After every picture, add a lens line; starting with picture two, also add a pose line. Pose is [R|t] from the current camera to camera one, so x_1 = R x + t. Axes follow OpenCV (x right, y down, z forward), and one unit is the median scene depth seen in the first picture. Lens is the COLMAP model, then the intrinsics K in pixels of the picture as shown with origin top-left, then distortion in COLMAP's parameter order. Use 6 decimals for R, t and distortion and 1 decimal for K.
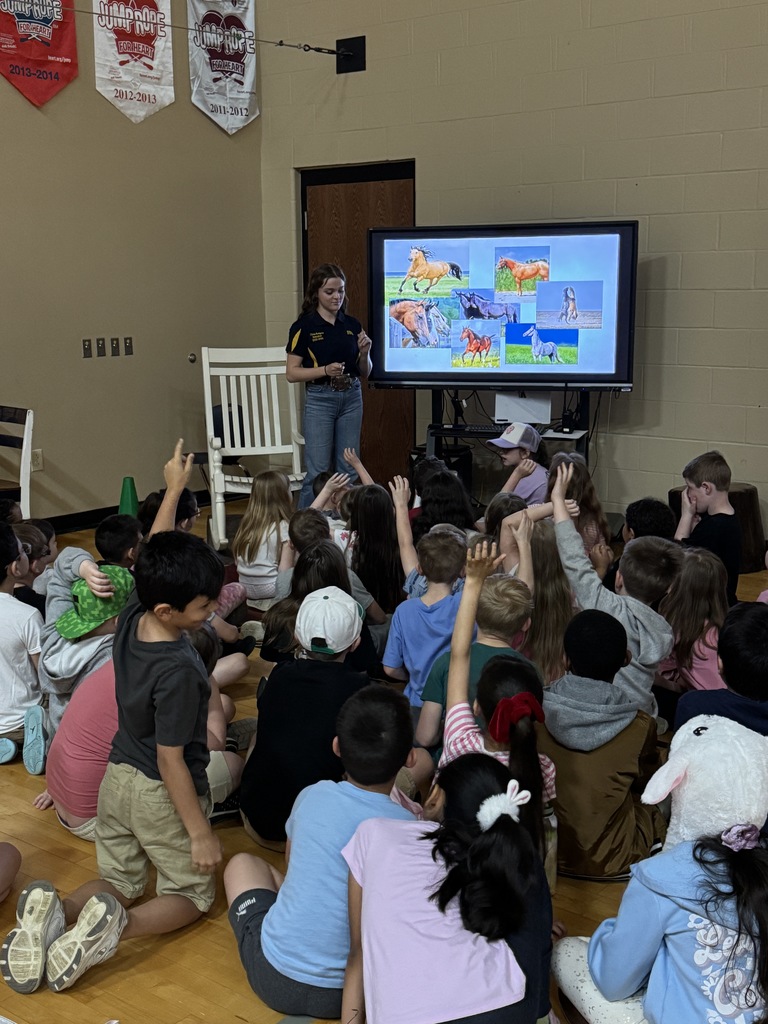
lens RADIAL K [[1278.6, 0, 384.3], [0, 1278.6, 513.2], [0, 0, 1]] dist [0.045876, 0.000000]
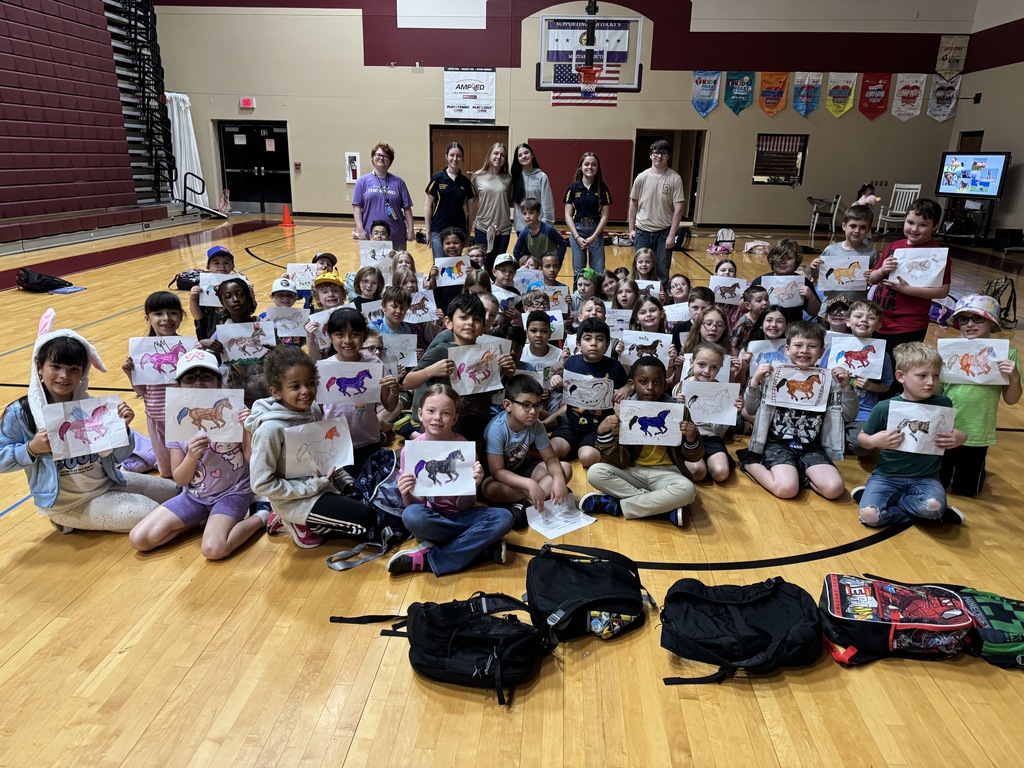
lens RADIAL K [[714.4, 0, 511.7], [0, 714.4, 384.0], [0, 0, 1]] dist [-0.005871, -0.004150]
pose [[0.561055, 0.264901, -0.784248, 1.022395], [-0.170235, 0.964086, 0.203859, 0.205202], [0.810085, 0.019130, 0.586001, -1.140916]]
